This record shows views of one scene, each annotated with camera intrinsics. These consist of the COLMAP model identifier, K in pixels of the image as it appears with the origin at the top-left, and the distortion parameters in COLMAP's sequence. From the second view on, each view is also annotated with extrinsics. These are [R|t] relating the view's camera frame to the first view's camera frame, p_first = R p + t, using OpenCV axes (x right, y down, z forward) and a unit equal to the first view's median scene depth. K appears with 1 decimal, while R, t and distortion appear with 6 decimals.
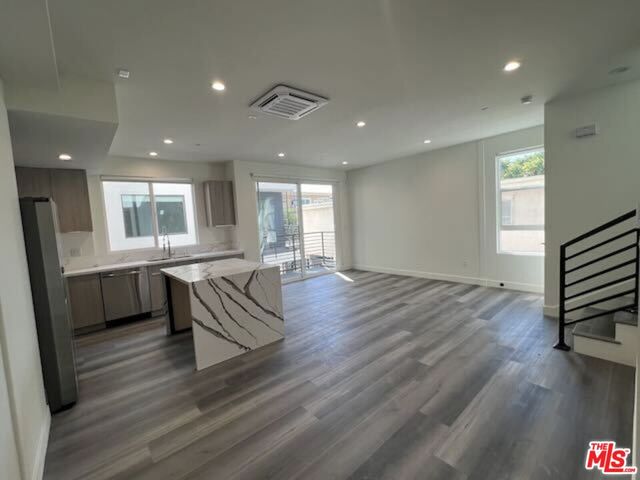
lens RADIAL K [[278.9, 0, 320.0], [0, 278.9, 240.0], [0, 0, 1]] dist [0.000036, 0.000015]
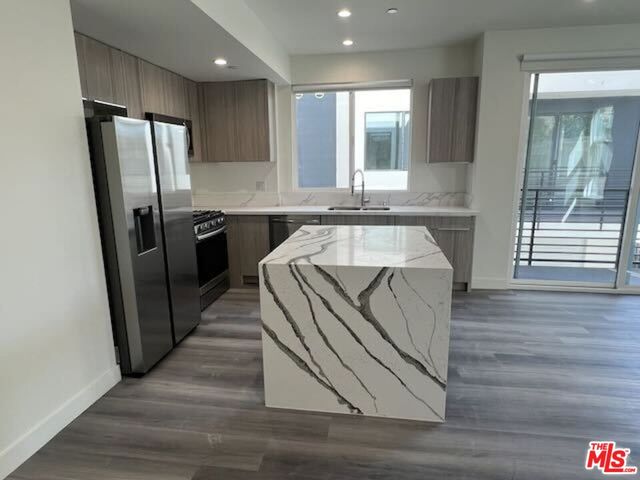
lens RADIAL K [[392.4, 0, 320.0], [0, 392.4, 240.0], [0, 0, 1]] dist [-0.000202, -0.000382]
pose [[0.644725, 0.203161, -0.736922, 0.172385], [-0.085138, 0.977122, 0.194895, -0.054534], [0.759658, -0.062914, 0.647272, 0.503070]]
